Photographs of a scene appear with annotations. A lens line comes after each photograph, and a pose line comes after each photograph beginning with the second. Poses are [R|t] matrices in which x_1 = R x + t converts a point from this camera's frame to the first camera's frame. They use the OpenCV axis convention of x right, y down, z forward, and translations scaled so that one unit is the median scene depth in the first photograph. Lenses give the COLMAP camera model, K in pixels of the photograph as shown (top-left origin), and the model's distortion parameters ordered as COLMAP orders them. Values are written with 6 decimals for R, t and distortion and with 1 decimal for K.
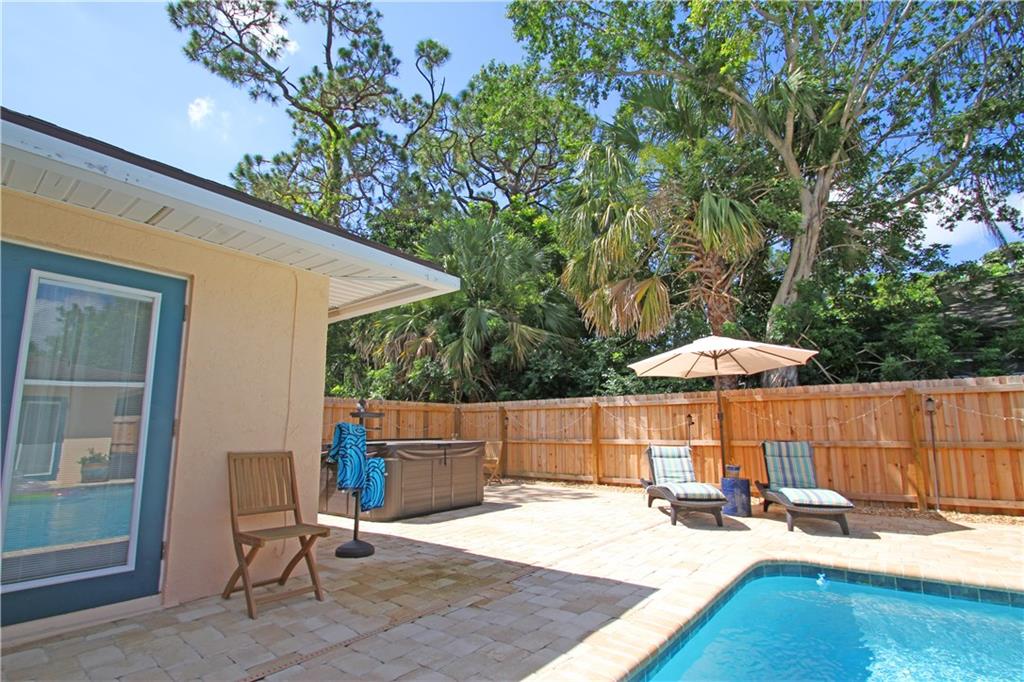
lens RADIAL K [[479.6, 0, 509.9], [0, 479.6, 362.0], [0, 0, 1]] dist [0.004307, -0.011584]
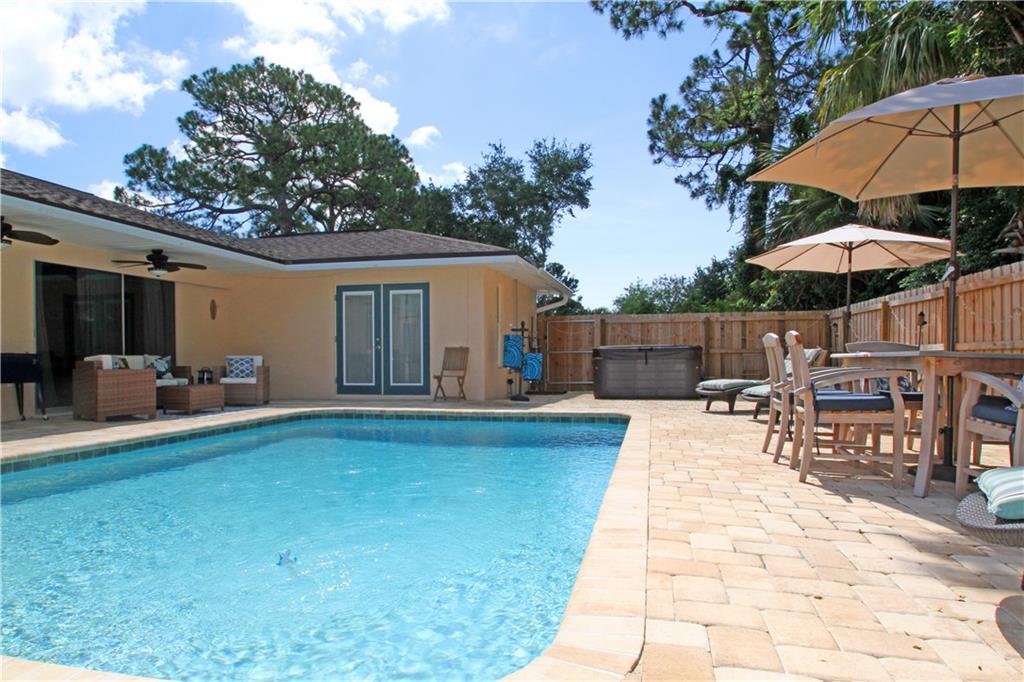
lens RADIAL K [[671.0, 0, 504.4], [0, 671.0, 368.8], [0, 0, 1]] dist [-0.027789, -0.000860]
pose [[0.439301, 0.015464, -0.898207, 0.926043], [0.133680, 0.987594, 0.082384, 0.016598], [0.888338, -0.156264, 0.431784, -0.097806]]
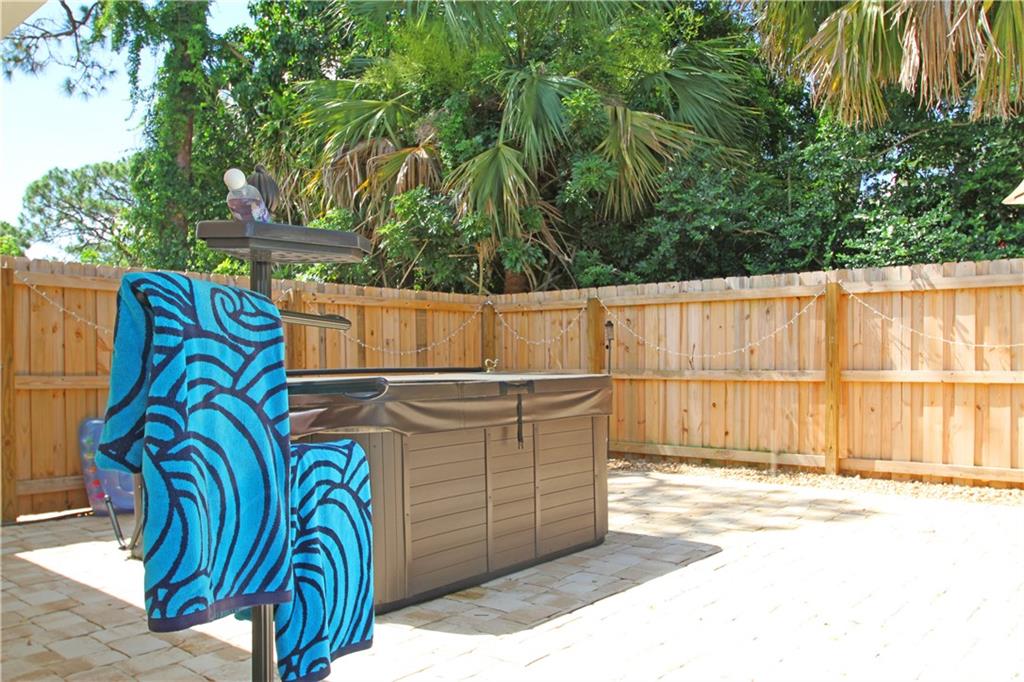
lens RADIAL K [[807.2, 0, 508.5], [0, 807.2, 363.5], [0, 0, 1]] dist [-0.047825, 0.007300]
pose [[0.999656, -0.002585, -0.026081, -0.087886], [0.006359, 0.989316, 0.145650, 0.050534], [0.025426, -0.145766, 0.988992, 0.297210]]
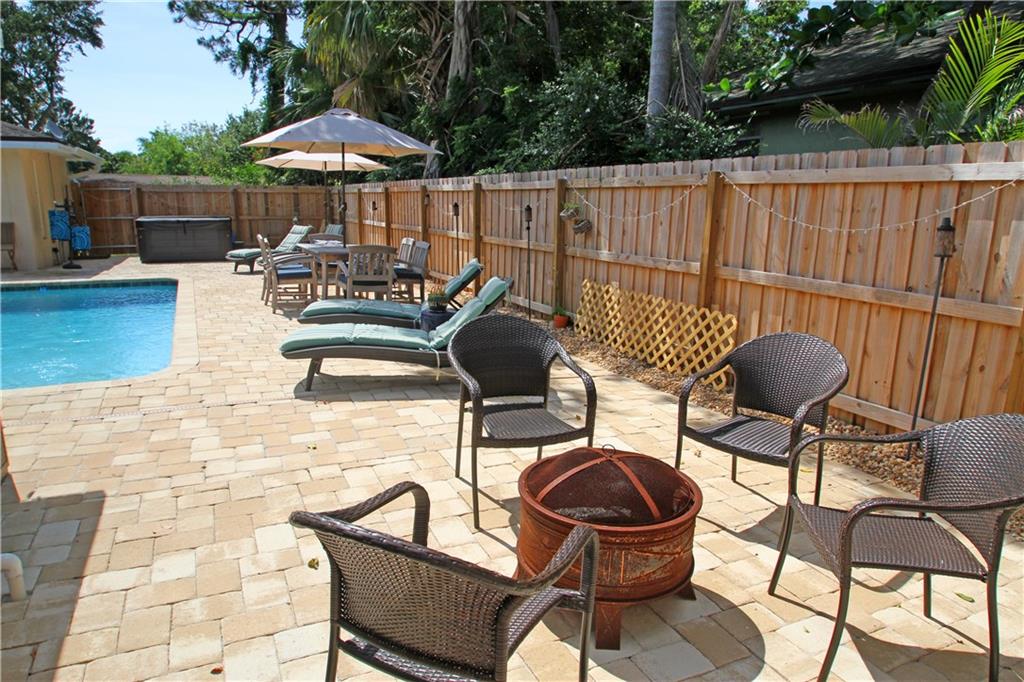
lens RADIAL K [[671.0, 0, 504.4], [0, 671.0, 368.8], [0, 0, 1]] dist [-0.027789, -0.000860]
pose [[0.893018, 0.122790, -0.432946, 1.285248], [0.048930, 0.929860, 0.364646, -0.089104], [0.447354, -0.346820, 0.824373, -0.369894]]
